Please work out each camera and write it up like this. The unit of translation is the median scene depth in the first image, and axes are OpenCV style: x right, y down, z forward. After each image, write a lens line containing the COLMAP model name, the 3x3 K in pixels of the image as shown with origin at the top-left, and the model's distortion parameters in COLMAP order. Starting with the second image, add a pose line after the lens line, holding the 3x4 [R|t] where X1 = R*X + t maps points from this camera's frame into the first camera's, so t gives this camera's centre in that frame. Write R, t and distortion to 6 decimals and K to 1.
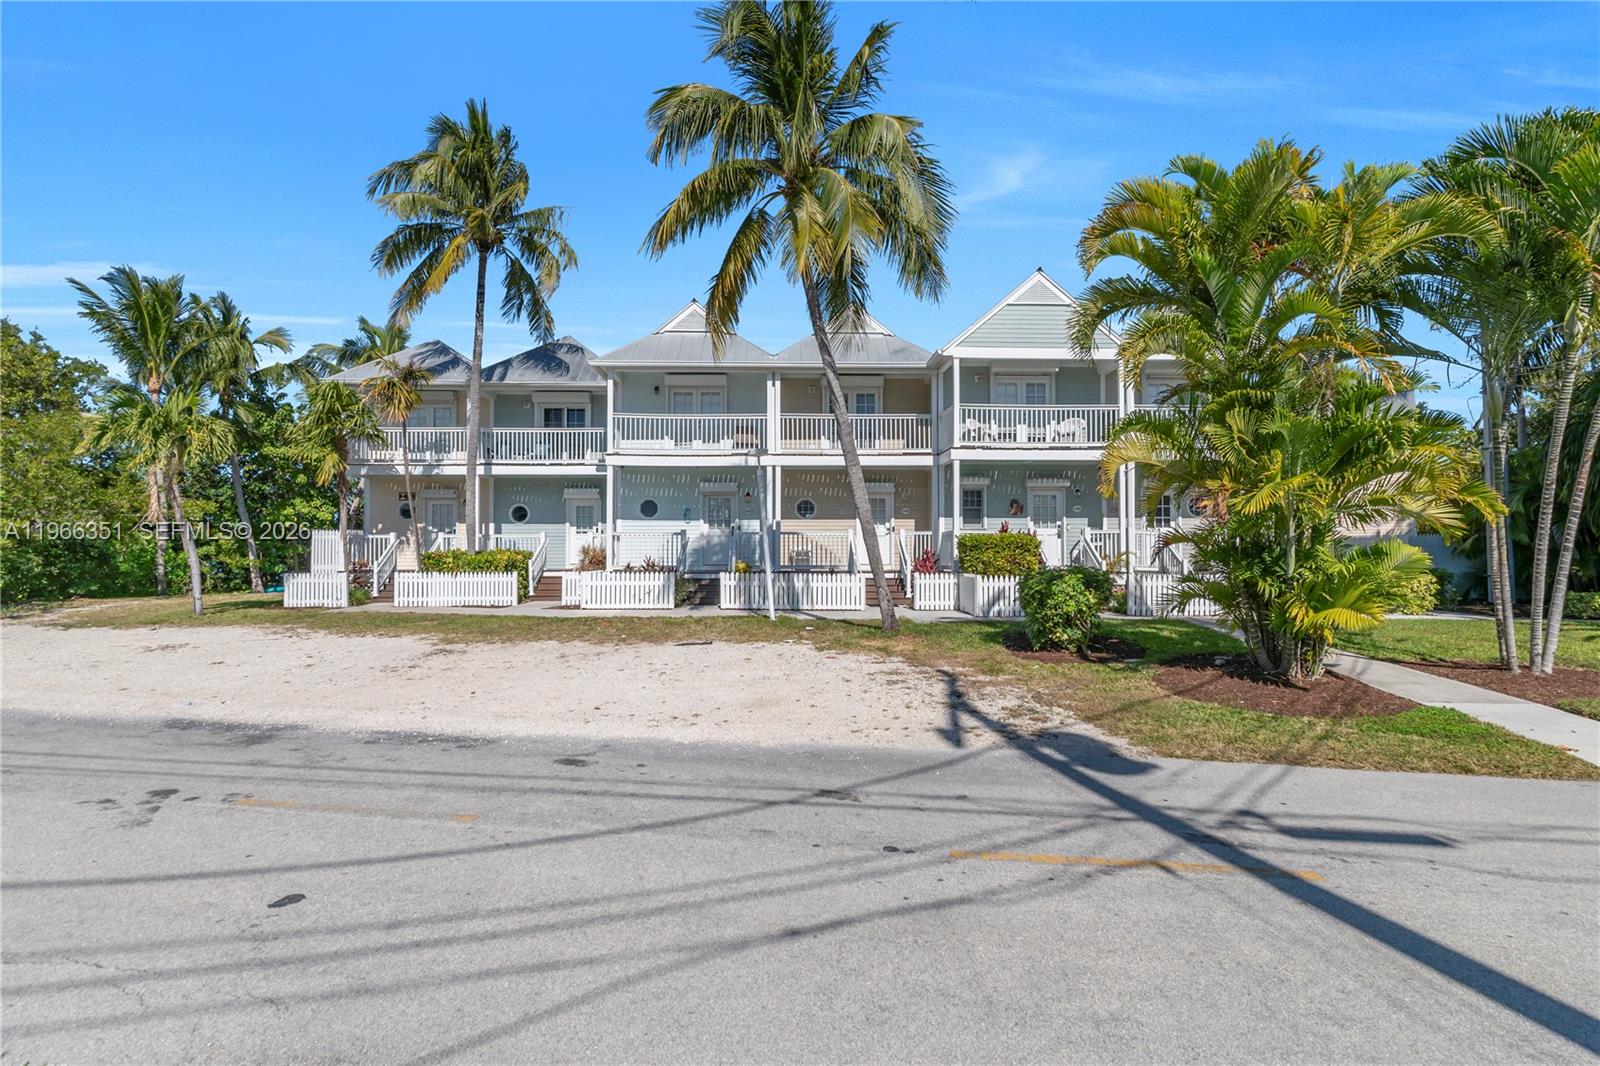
lens RADIAL K [[756.4, 0, 813.3], [0, 756.4, 536.6], [0, 0, 1]] dist [-0.003668, -0.000380]
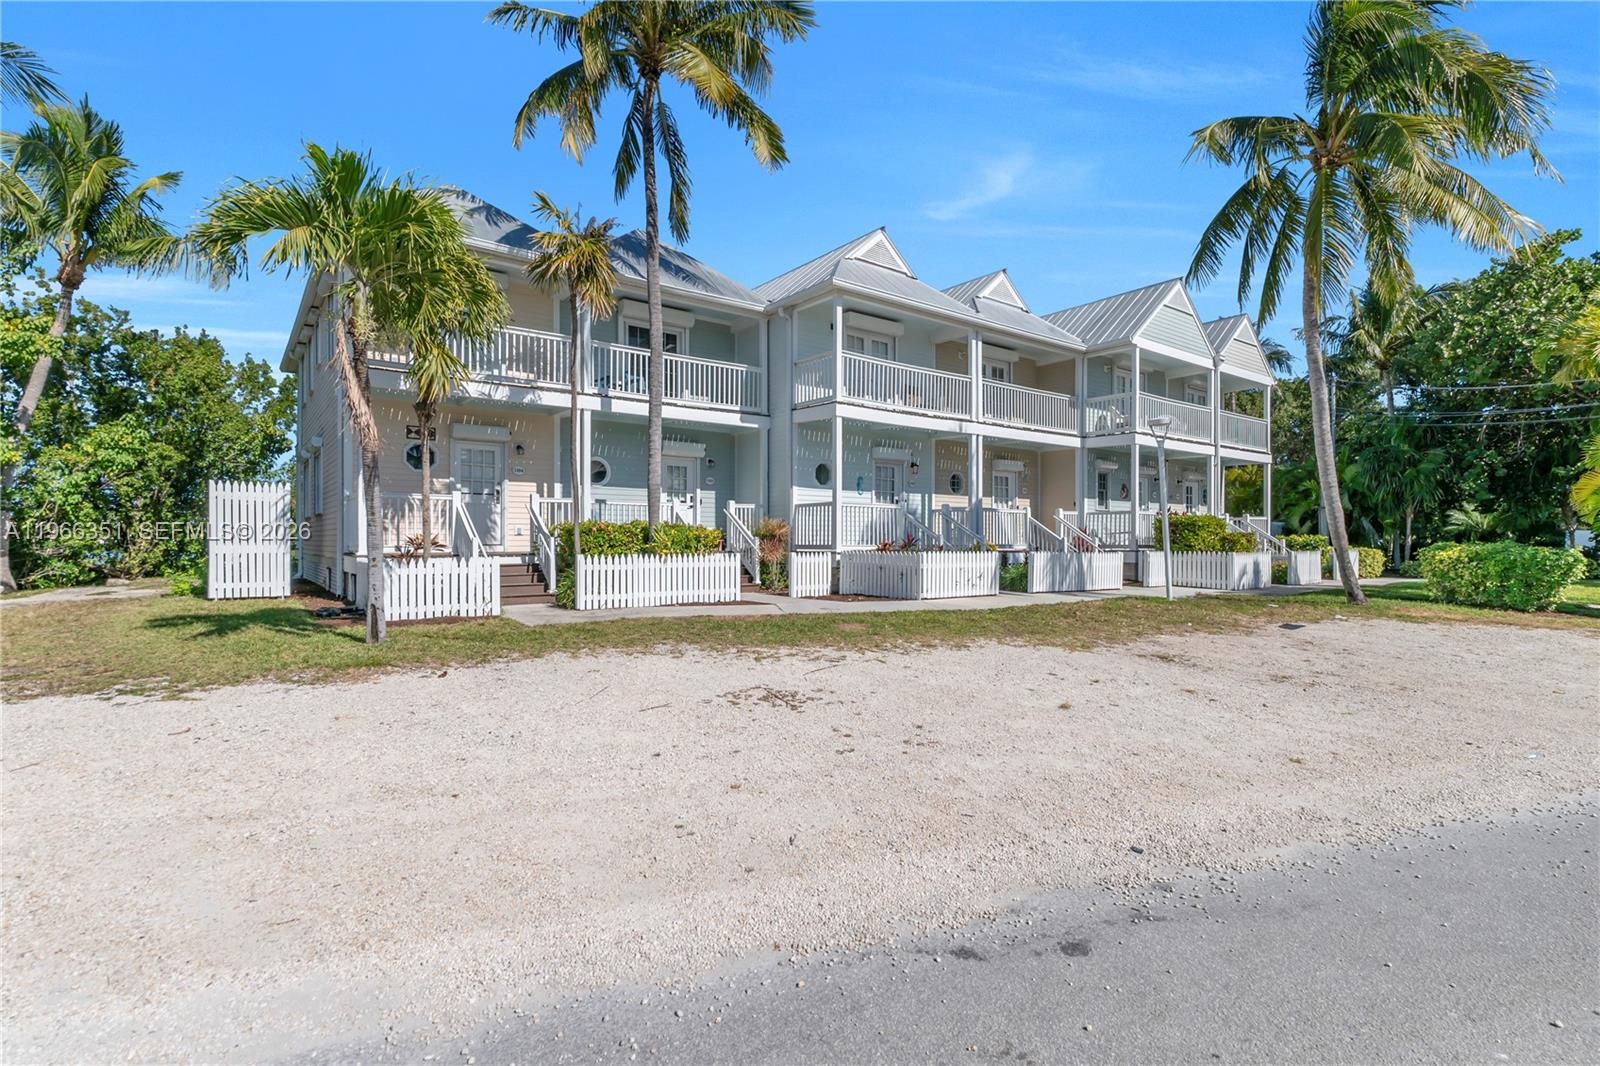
lens RADIAL K [[756.4, 0, 806.4], [0, 756.4, 537.8], [0, 0, 1]] dist [-0.003668, -0.000380]
pose [[0.819016, 0.005100, 0.573748, -0.737326], [-0.017637, 0.999712, 0.016290, 0.018863], [-0.573499, -0.023461, 0.818870, 0.370692]]
